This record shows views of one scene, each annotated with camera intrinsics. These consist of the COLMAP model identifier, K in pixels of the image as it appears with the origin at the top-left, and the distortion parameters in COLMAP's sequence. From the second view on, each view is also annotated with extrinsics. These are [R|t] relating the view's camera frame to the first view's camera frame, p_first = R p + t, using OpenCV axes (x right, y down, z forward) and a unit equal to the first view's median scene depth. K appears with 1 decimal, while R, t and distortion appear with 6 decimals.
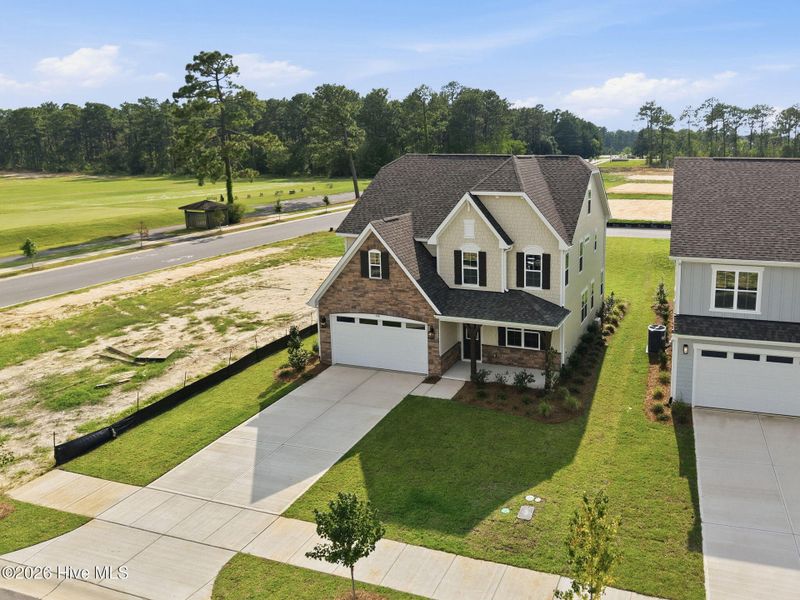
lens RADIAL K [[652.8, 0, 508.9], [0, 652.8, 241.1], [0, 0, 1]] dist [0.006138, -0.000937]
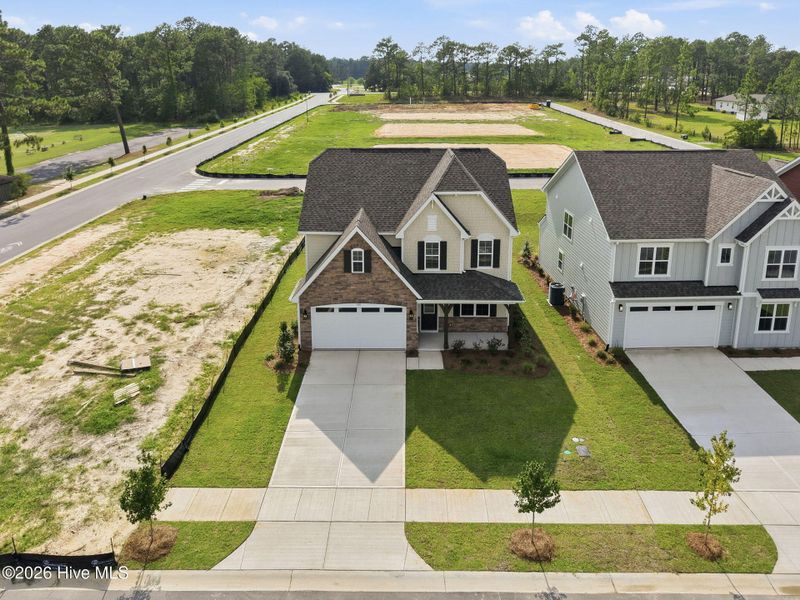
lens RADIAL K [[658.6, 0, 400.9], [0, 658.6, 205.1], [0, 0, 1]] dist [0.007669, 0.003049]
pose [[0.953498, -0.069966, 0.293165, -0.461699], [0.050041, 0.995932, 0.074932, -0.142969], [-0.297215, -0.056777, 0.953121, -0.112123]]
